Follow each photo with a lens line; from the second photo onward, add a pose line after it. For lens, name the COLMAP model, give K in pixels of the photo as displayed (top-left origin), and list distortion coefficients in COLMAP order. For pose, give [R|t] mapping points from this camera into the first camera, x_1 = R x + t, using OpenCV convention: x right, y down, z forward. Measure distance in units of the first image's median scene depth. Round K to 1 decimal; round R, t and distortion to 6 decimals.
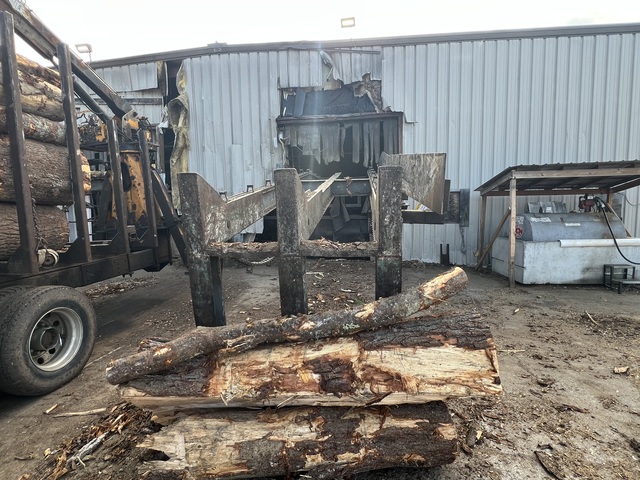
lens RADIAL K [[343.2, 0, 320.0], [0, 343.2, 240.0], [0, 0, 1]] dist [-0.002207, -0.000016]
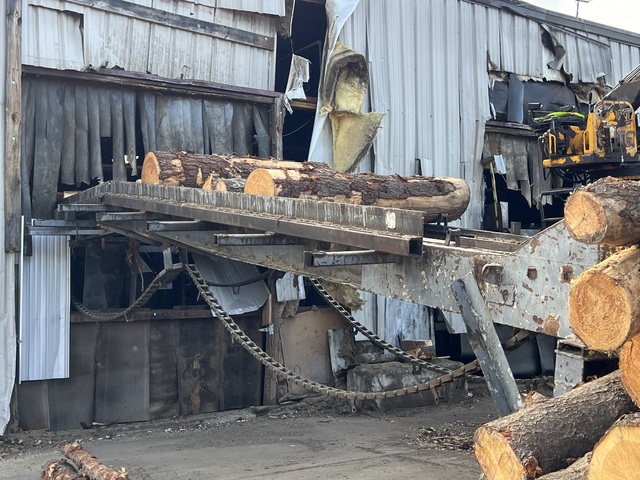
lens RADIAL K [[840.6, 0, 320.0], [0, 840.6, 240.0], [0, 0, 1]] dist [0.212508, -0.633057]
pose [[0.767878, 0.048113, 0.638787, -3.411563], [0.066834, 0.985717, -0.154583, 0.080354], [-0.637101, 0.161393, 0.753694, 0.492874]]
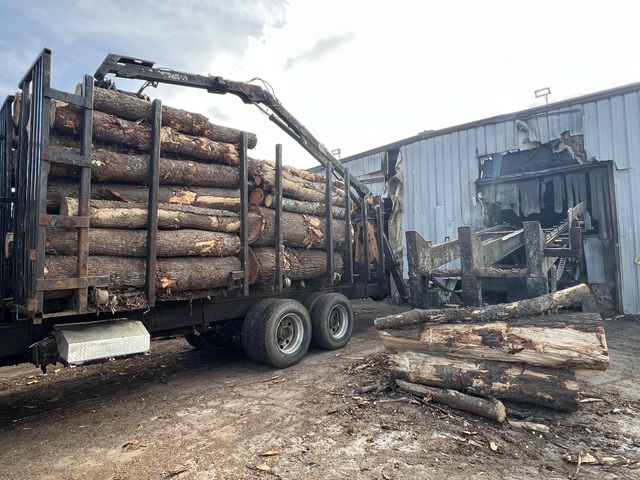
lens RADIAL K [[343.2, 0, 320.0], [0, 343.2, 240.0], [0, 0, 1]] dist [-0.002207, -0.000016]
pose [[0.837077, -0.030705, -0.546223, 0.185238], [-0.056470, 0.988241, -0.142093, 0.121922], [0.544163, 0.149788, 0.825500, -0.668552]]
